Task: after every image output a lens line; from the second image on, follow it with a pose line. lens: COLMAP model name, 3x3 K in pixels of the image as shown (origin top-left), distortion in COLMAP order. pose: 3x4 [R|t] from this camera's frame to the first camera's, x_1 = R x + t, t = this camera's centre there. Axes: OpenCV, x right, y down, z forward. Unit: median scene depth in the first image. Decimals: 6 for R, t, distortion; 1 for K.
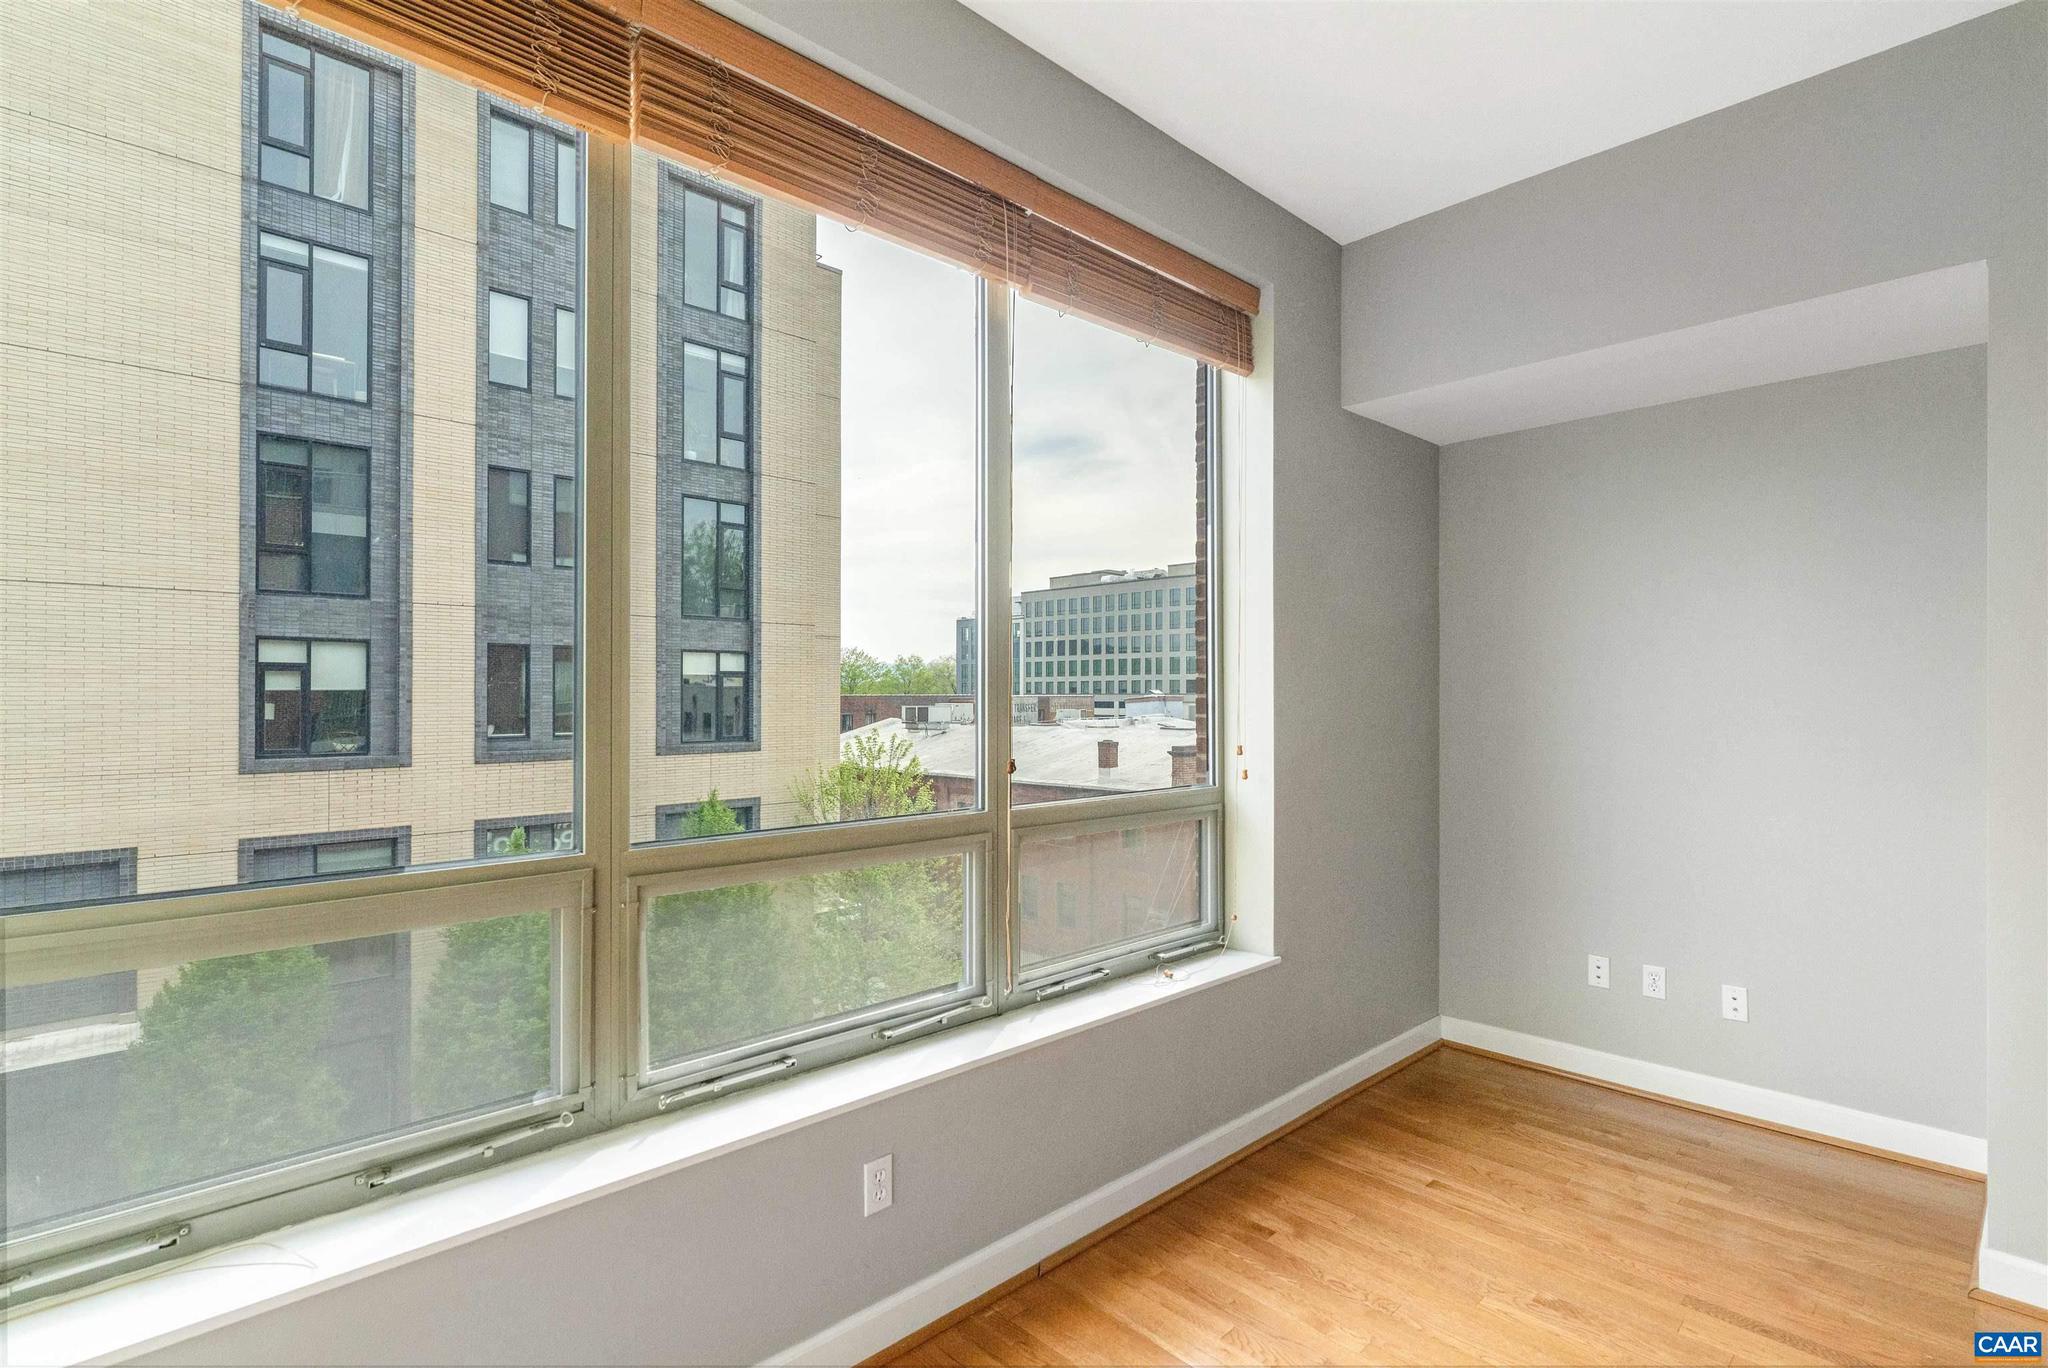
lens RADIAL K [[978.7, 0, 1027.9], [0, 978.7, 685.5], [0, 0, 1]] dist [-0.001057, -0.000005]
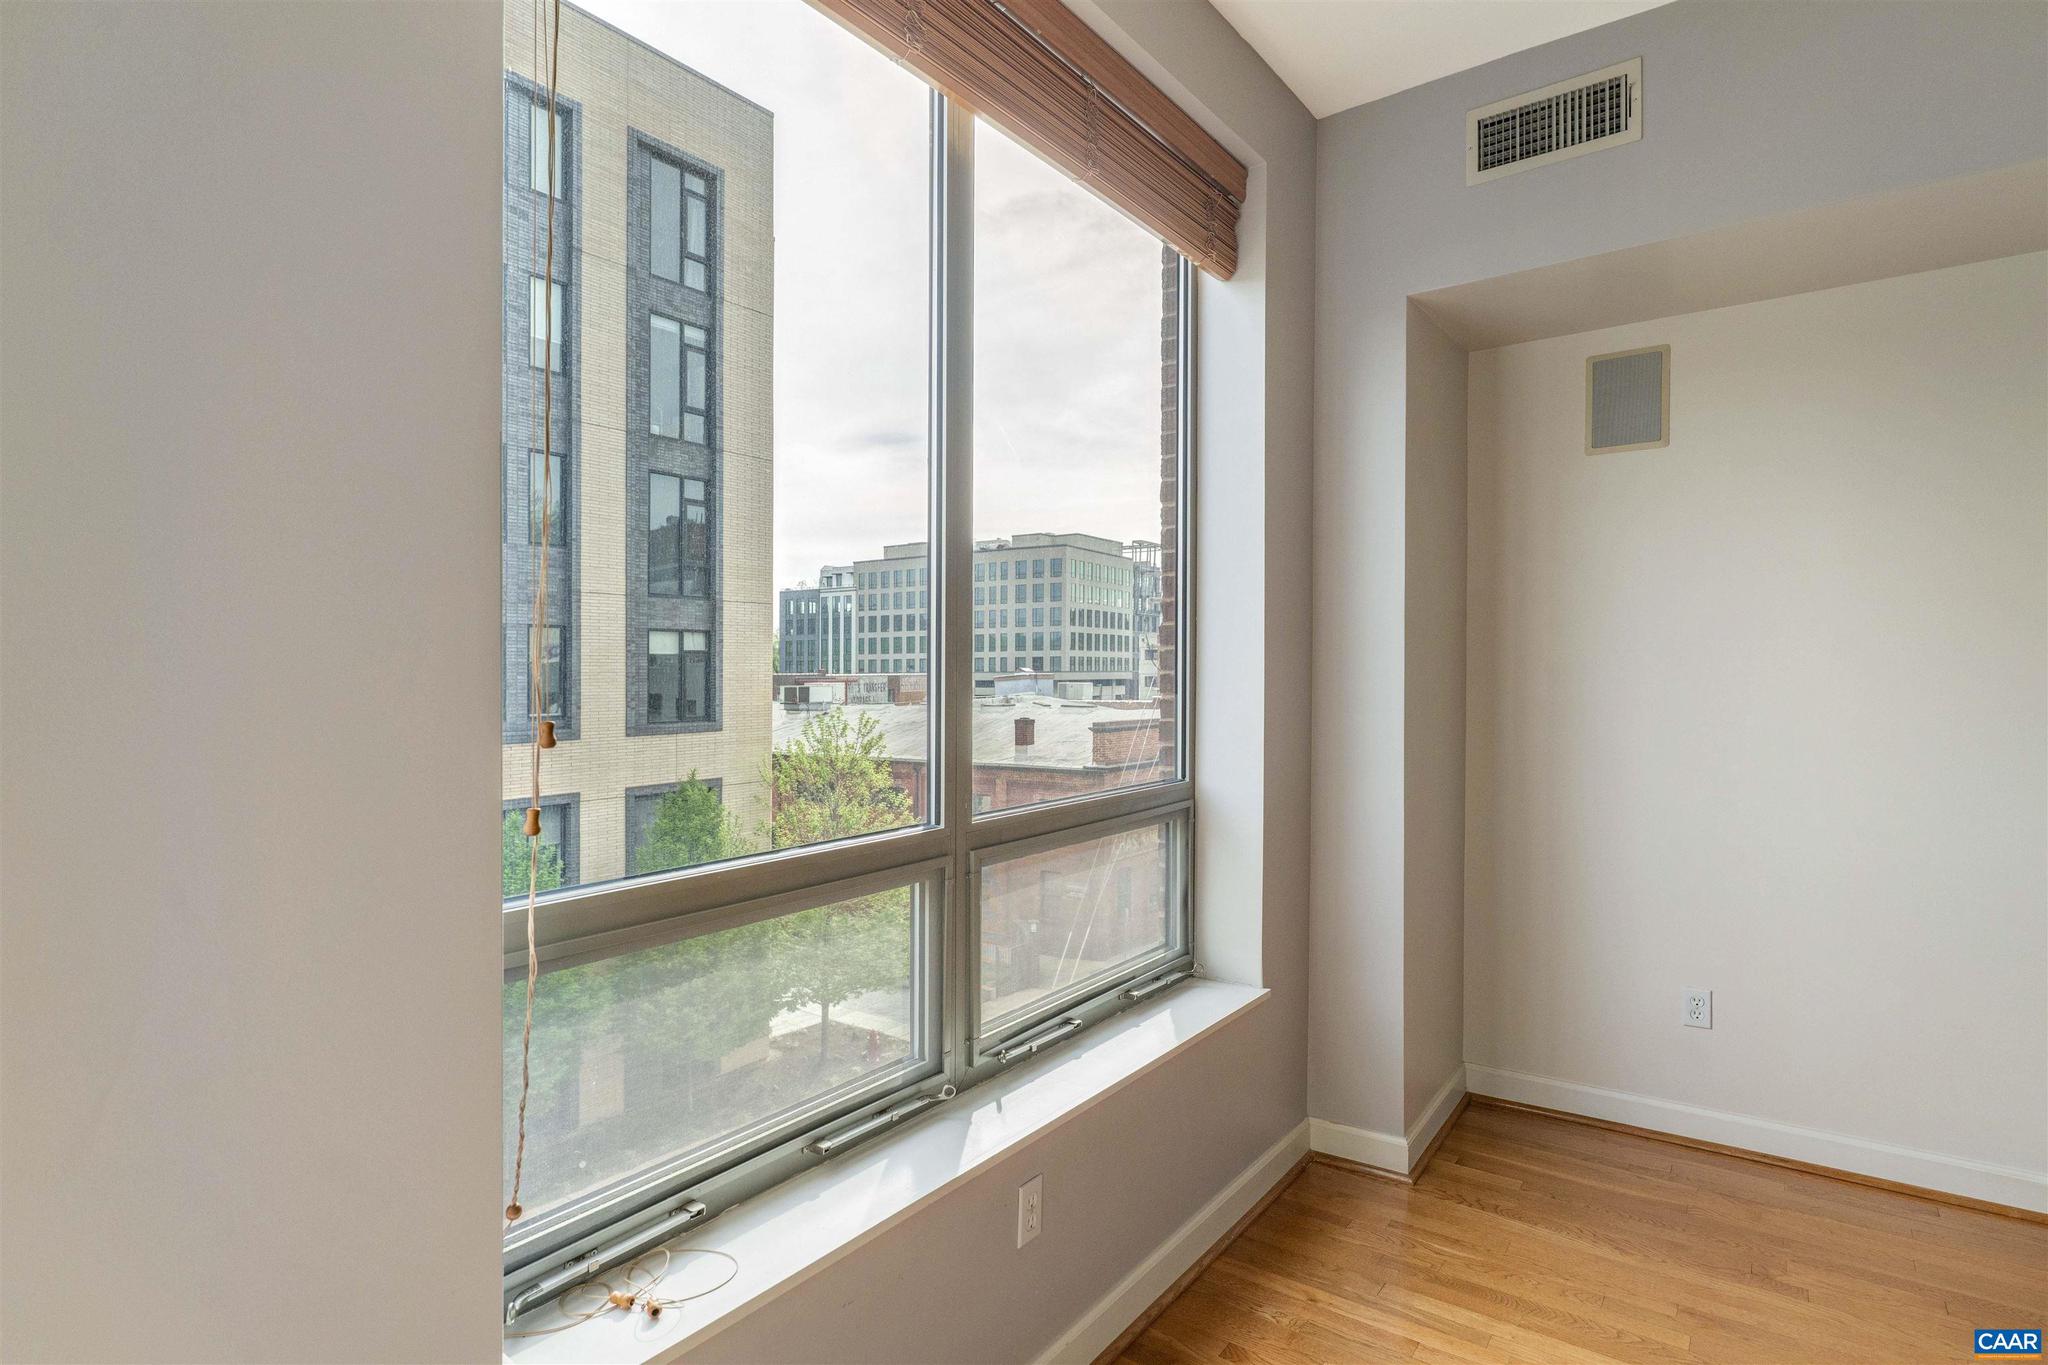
lens RADIAL K [[1056.7, 0, 1033.1], [0, 1056.7, 682.8], [0, 0, 1]] dist [-0.002480, -0.001719]
pose [[0.985154, -0.006805, 0.171536, -0.149658], [0.003617, 0.999815, 0.018890, -0.000689], [-0.171633, -0.017989, 0.984997, -0.106216]]
